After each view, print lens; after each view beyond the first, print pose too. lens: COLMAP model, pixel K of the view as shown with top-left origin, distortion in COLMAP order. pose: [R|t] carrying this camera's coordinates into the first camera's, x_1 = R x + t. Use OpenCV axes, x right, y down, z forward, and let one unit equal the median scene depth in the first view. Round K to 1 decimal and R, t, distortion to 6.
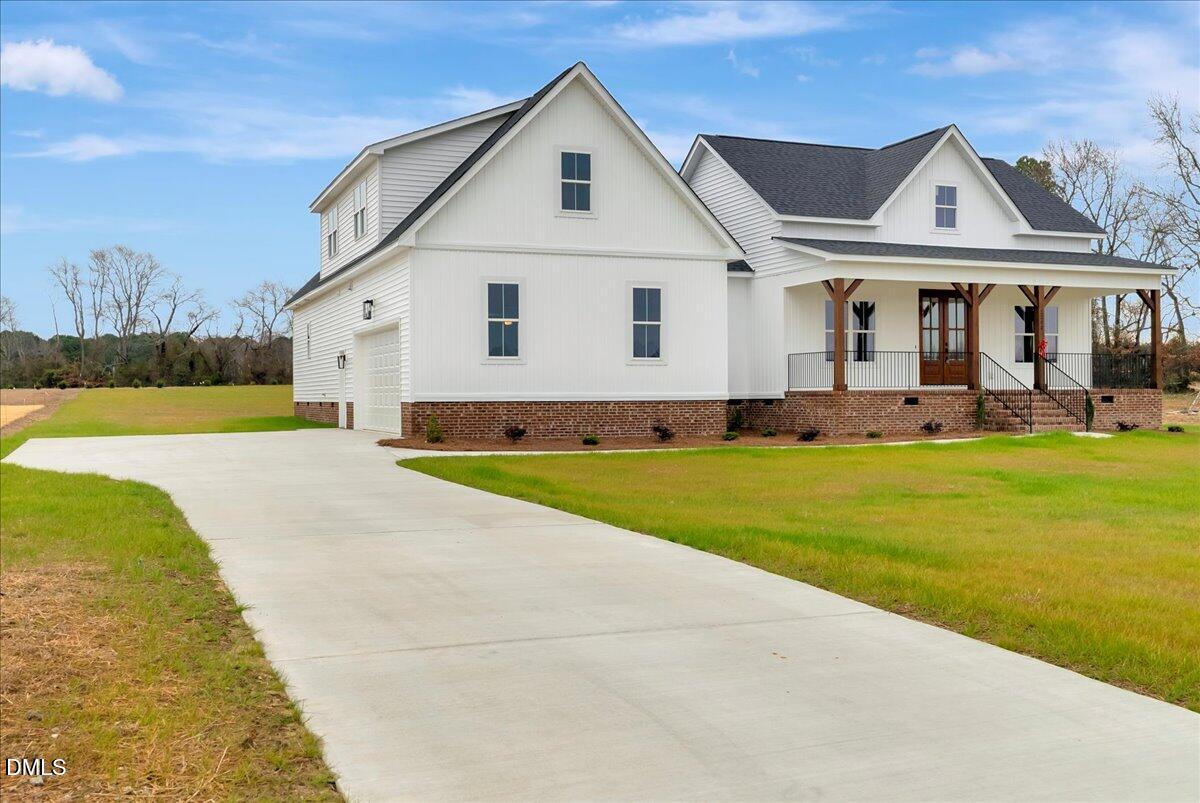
lens RADIAL K [[1179.6, 0, 600.0], [0, 1179.6, 401.5], [0, 0, 1]] dist [0.018698, 0.011065]
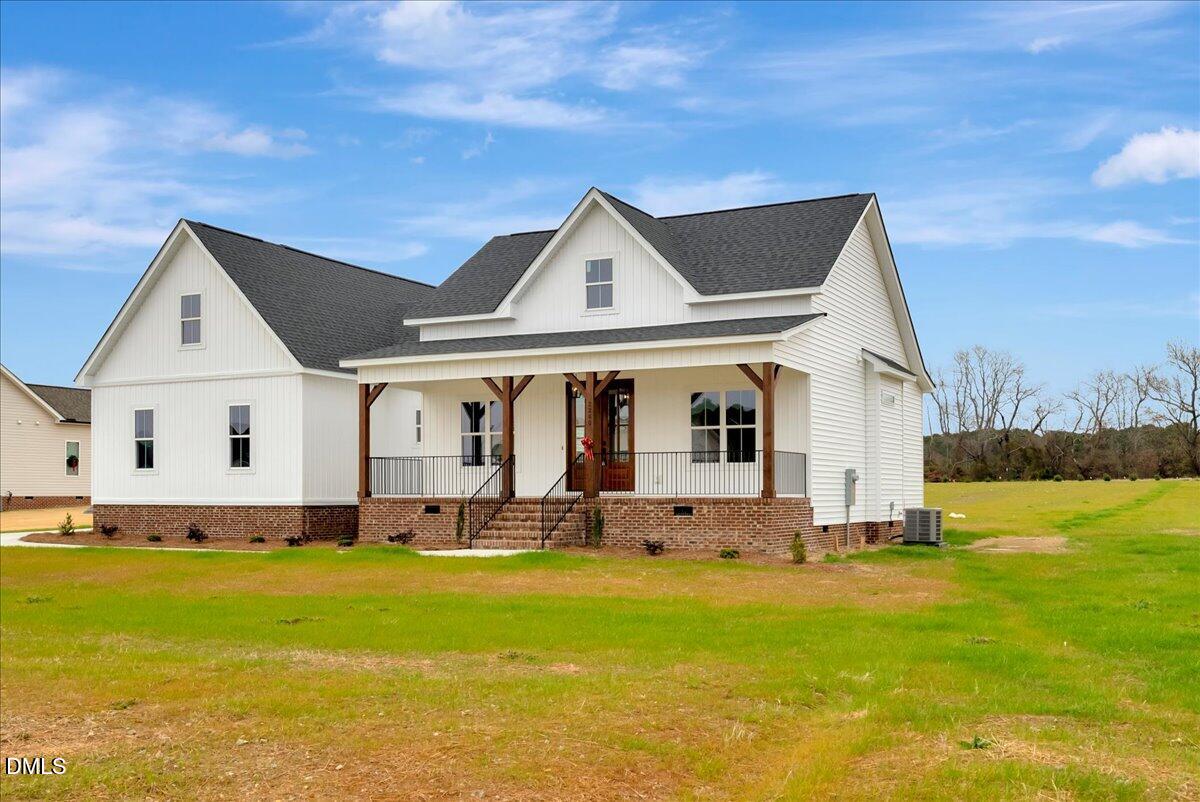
lens RADIAL K [[1181.2, 0, 600.0], [0, 1181.2, 495.3], [0, 0, 1]] dist [0.044997, 0.002440]
pose [[0.651771, 0.006214, -0.758391, 1.055533], [-0.006189, 0.999977, 0.002874, -0.014892], [0.758391, 0.002820, 0.651794, 0.492381]]
